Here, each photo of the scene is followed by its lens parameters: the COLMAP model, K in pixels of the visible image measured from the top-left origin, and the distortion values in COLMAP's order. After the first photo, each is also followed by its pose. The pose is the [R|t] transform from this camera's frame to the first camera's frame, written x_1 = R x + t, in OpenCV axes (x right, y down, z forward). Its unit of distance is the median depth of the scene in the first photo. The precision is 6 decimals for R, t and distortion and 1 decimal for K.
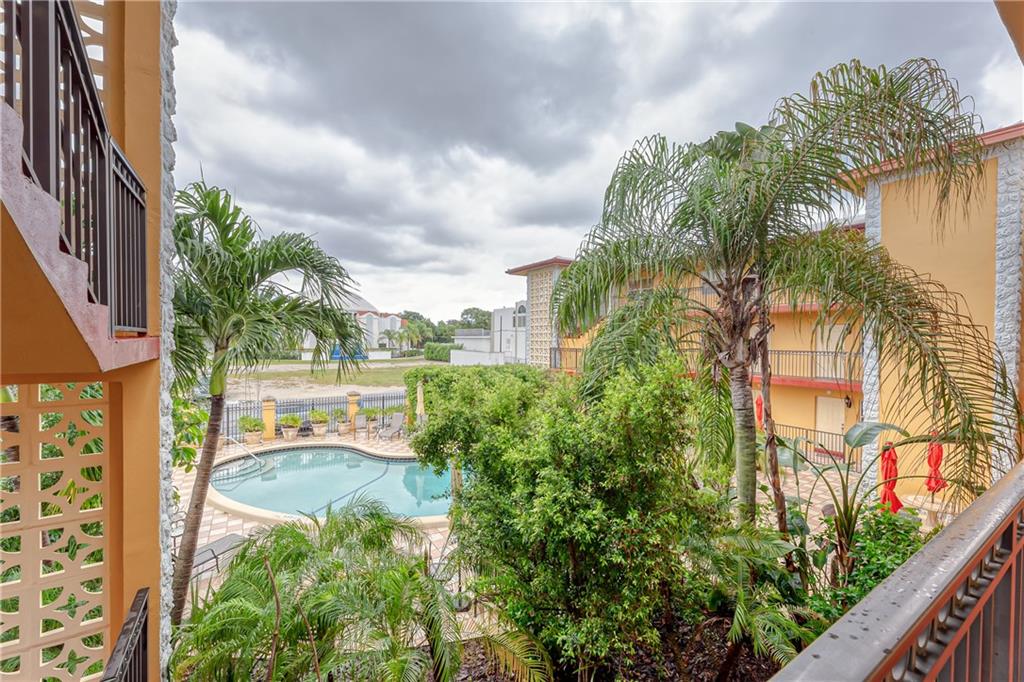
lens RADIAL K [[418.7, 0, 514.4], [0, 418.7, 345.9], [0, 0, 1]] dist [0.001412, -0.001060]
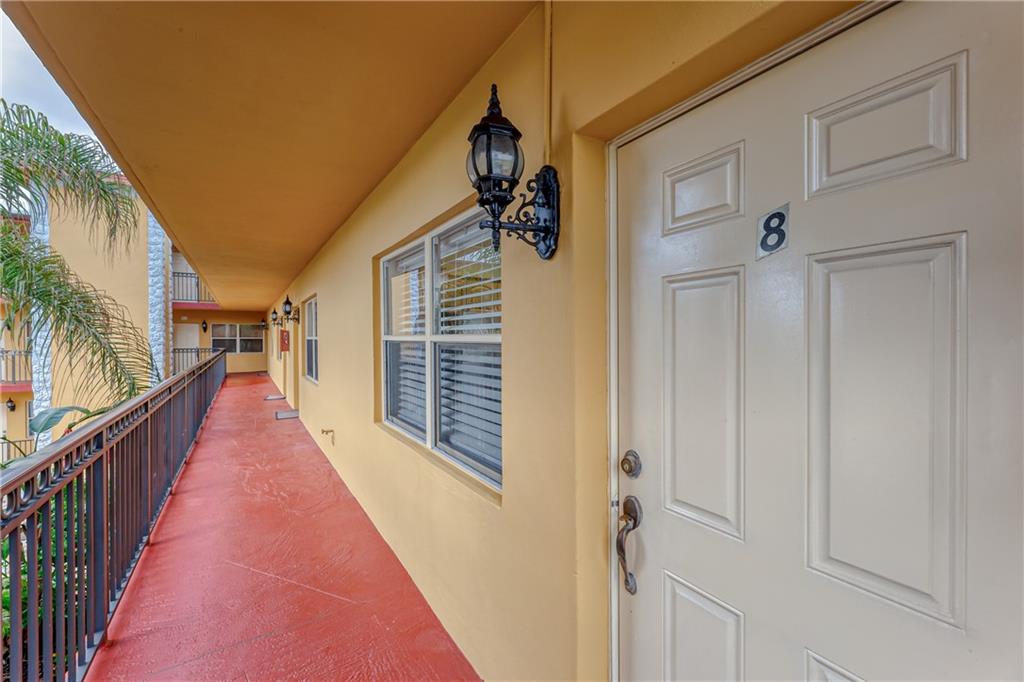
lens RADIAL K [[418.7, 0, 515.2], [0, 418.7, 340.6], [0, 0, 1]] dist [0.001412, -0.001060]
pose [[0.002046, -0.009900, 0.999949, -0.443822], [0.016443, 0.999816, 0.009865, 0.007563], [-0.999863, 0.016422, 0.002208, -0.406727]]
